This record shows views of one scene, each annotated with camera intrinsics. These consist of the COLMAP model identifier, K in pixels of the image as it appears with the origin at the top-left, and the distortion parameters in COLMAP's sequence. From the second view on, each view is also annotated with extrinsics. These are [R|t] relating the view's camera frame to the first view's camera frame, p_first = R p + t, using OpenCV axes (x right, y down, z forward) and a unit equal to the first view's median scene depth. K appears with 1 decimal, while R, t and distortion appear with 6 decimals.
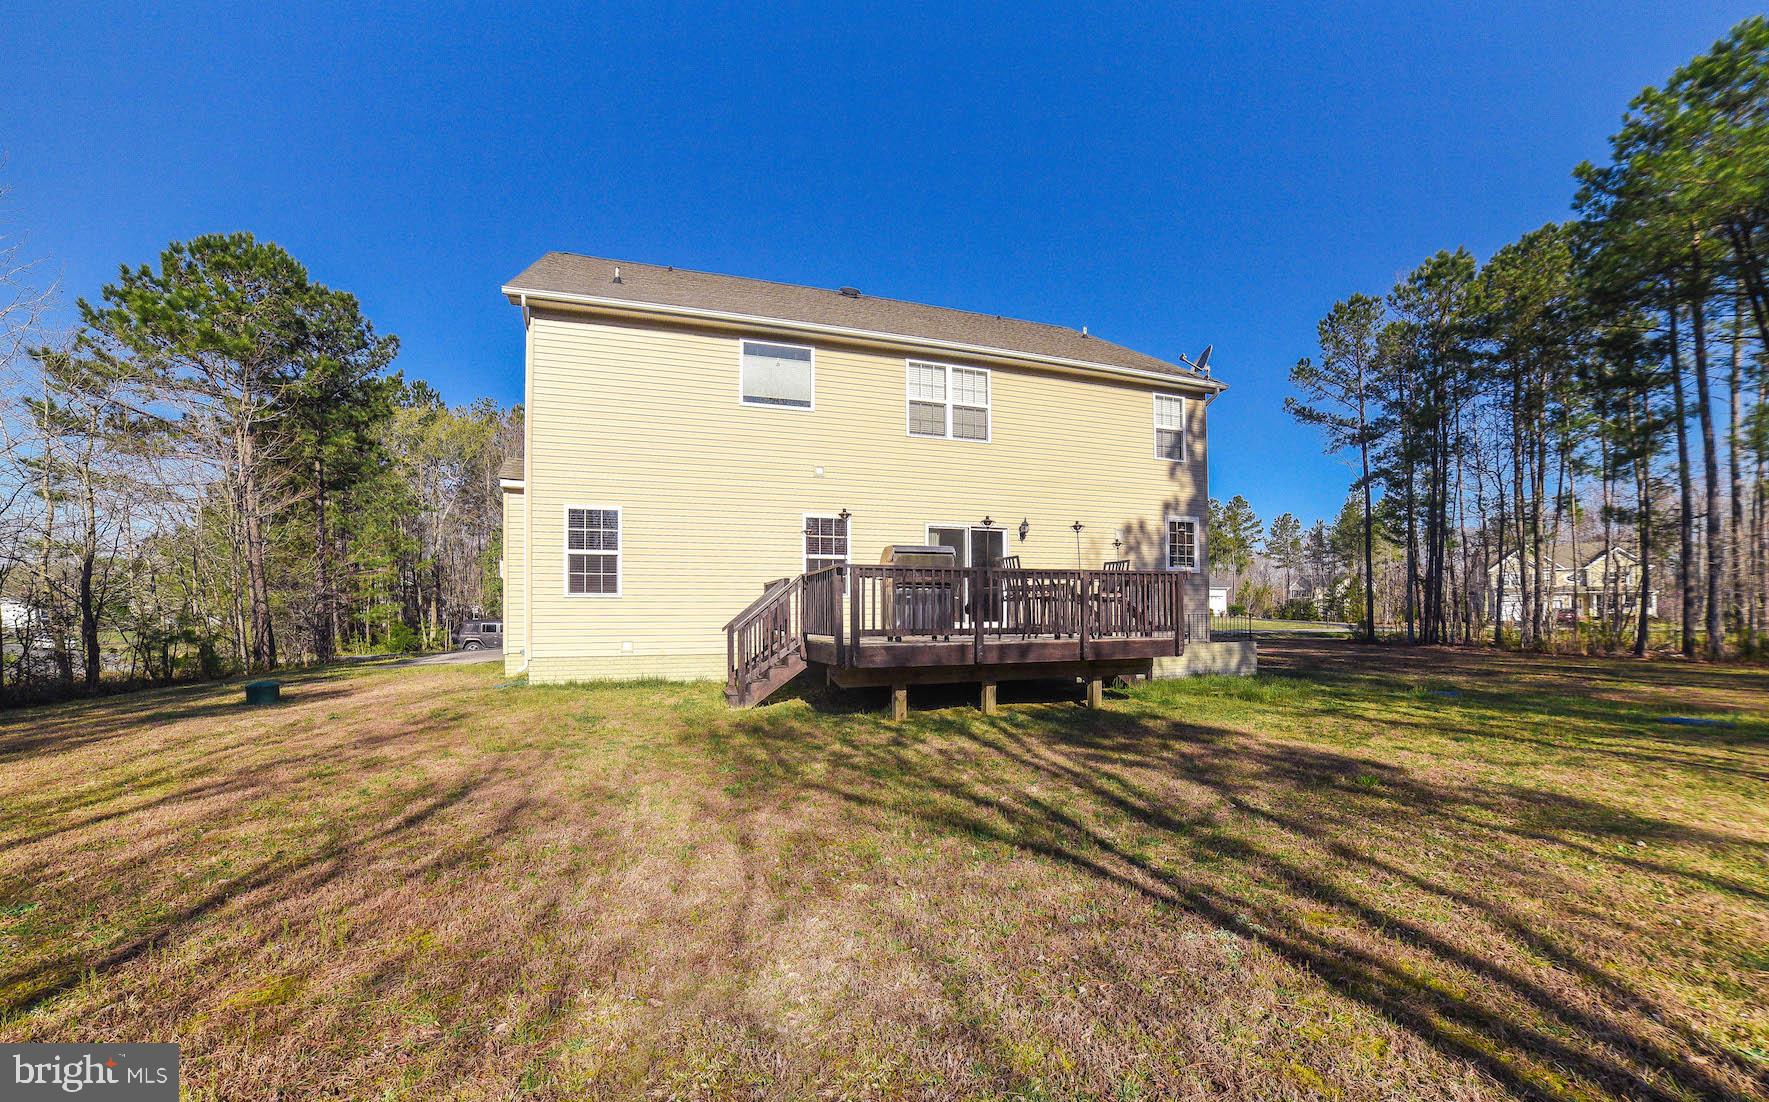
lens RADIAL K [[708.1, 0, 890.1], [0, 708.1, 610.7], [0, 0, 1]] dist [-0.059687, 0.015131]
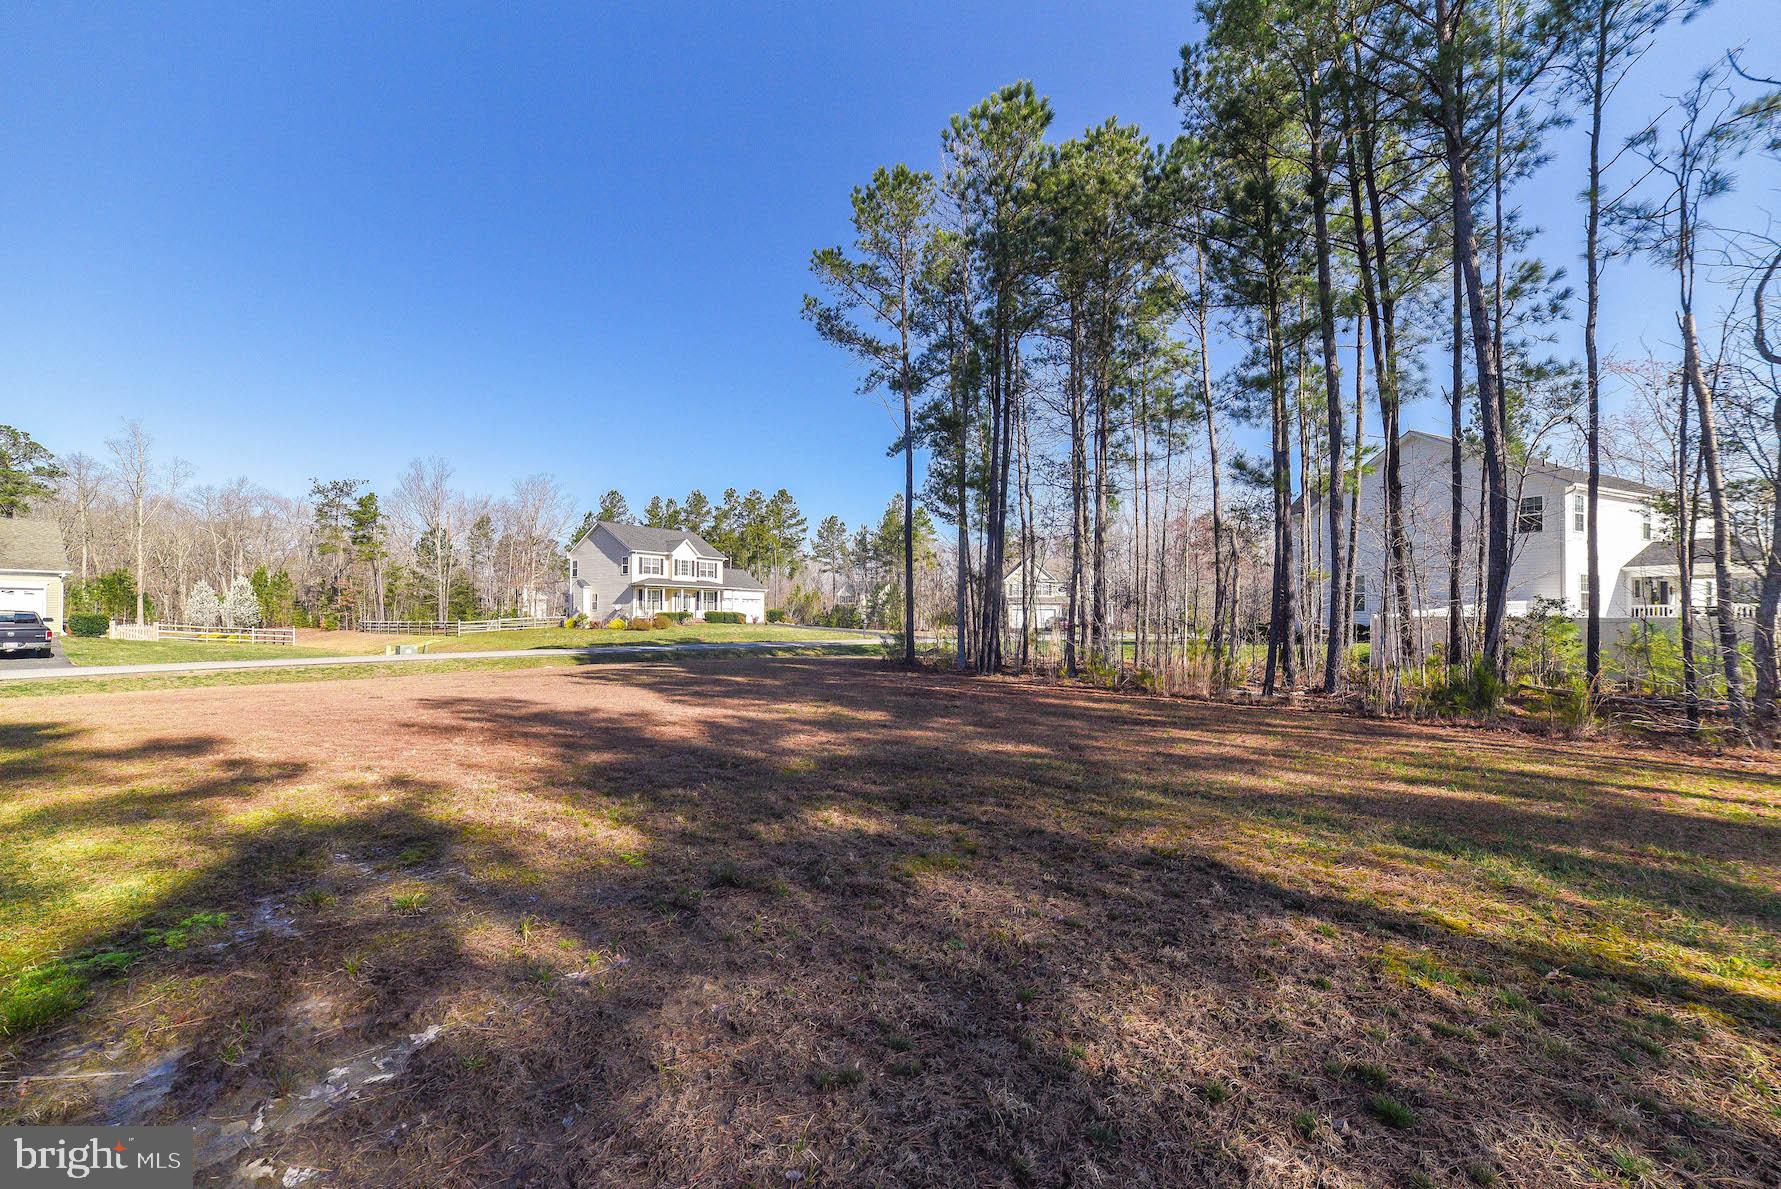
lens RADIAL K [[707.4, 0, 885.4], [0, 707.4, 609.8], [0, 0, 1]] dist [-0.083161, 0.037012]
pose [[0.837174, 0.008854, 0.546864, 0.116283], [-0.004099, 0.999942, -0.009914, -0.000346], [-0.546921, 0.006058, 0.837163, 0.171332]]
